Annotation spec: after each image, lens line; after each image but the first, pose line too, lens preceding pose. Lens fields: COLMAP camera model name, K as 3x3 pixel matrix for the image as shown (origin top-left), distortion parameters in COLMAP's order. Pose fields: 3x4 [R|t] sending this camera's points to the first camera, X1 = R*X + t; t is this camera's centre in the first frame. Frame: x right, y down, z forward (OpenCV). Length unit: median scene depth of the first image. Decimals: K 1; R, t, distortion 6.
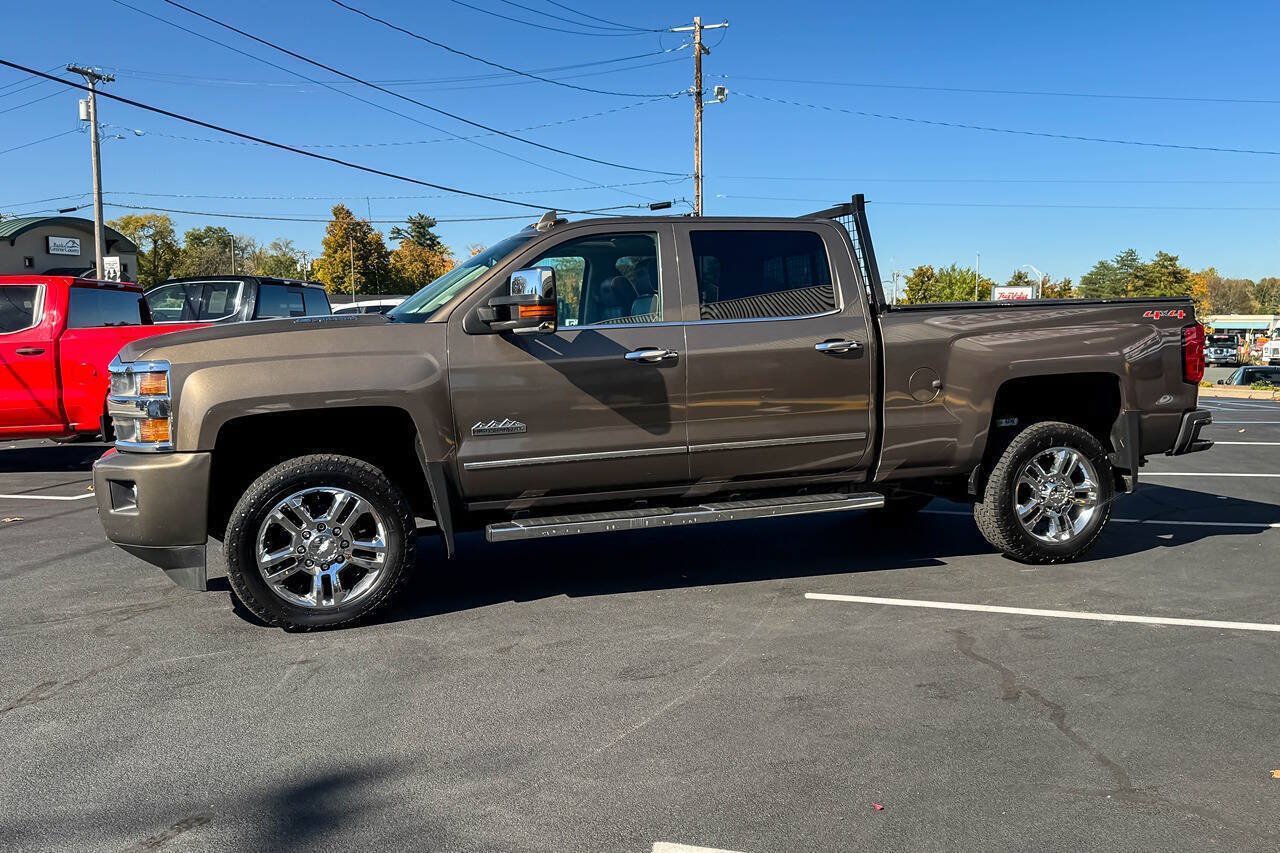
lens RADIAL K [[1179.2, 0, 644.9], [0, 1179.2, 406.6], [0, 0, 1]] dist [0.065248, -0.121164]
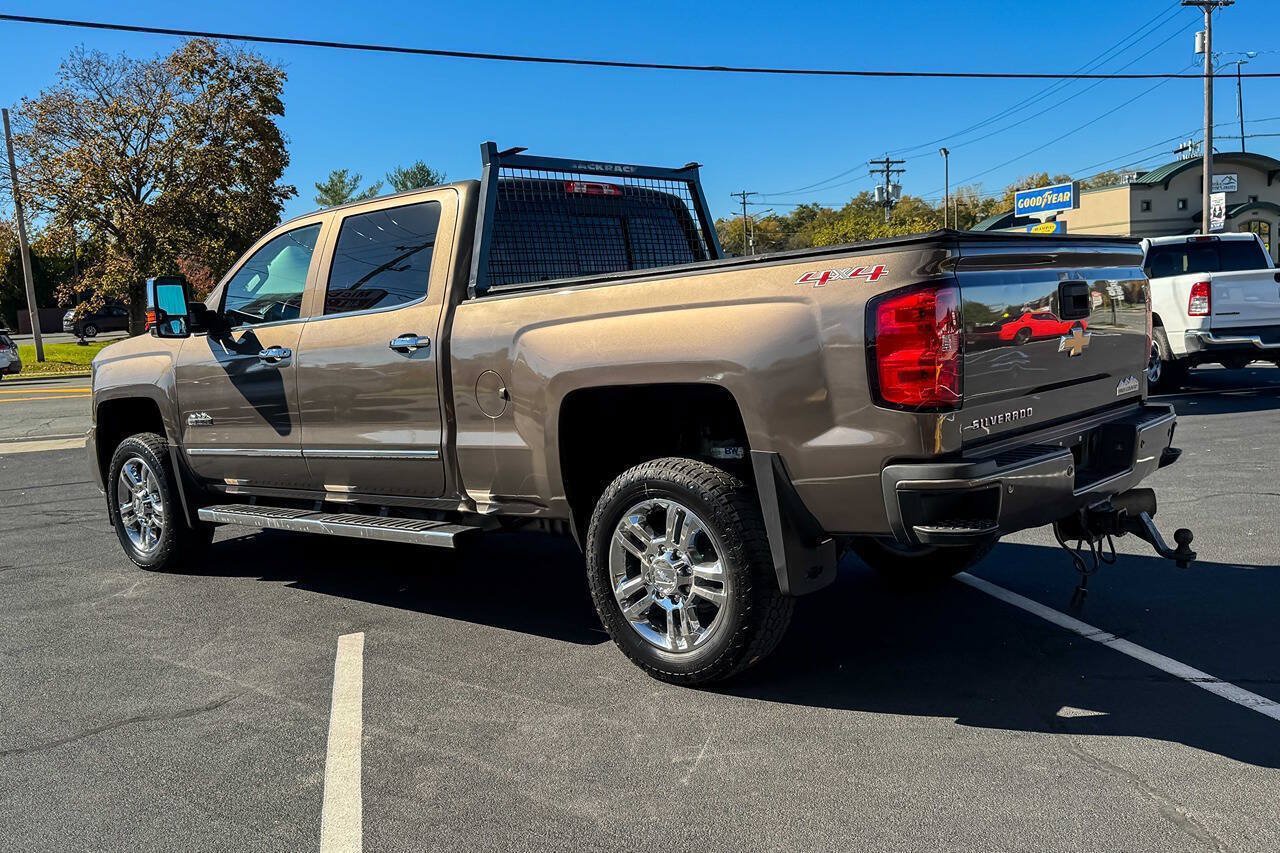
lens RADIAL K [[1179.2, 0, 644.9], [0, 1179.2, 406.6], [0, 0, 1]] dist [0.065248, -0.121164]
pose [[0.478411, 0.051283, -0.876638, 0.175649], [-0.001151, 0.998329, 0.057774, -0.009949], [0.878136, -0.026631, 0.477670, 0.138134]]
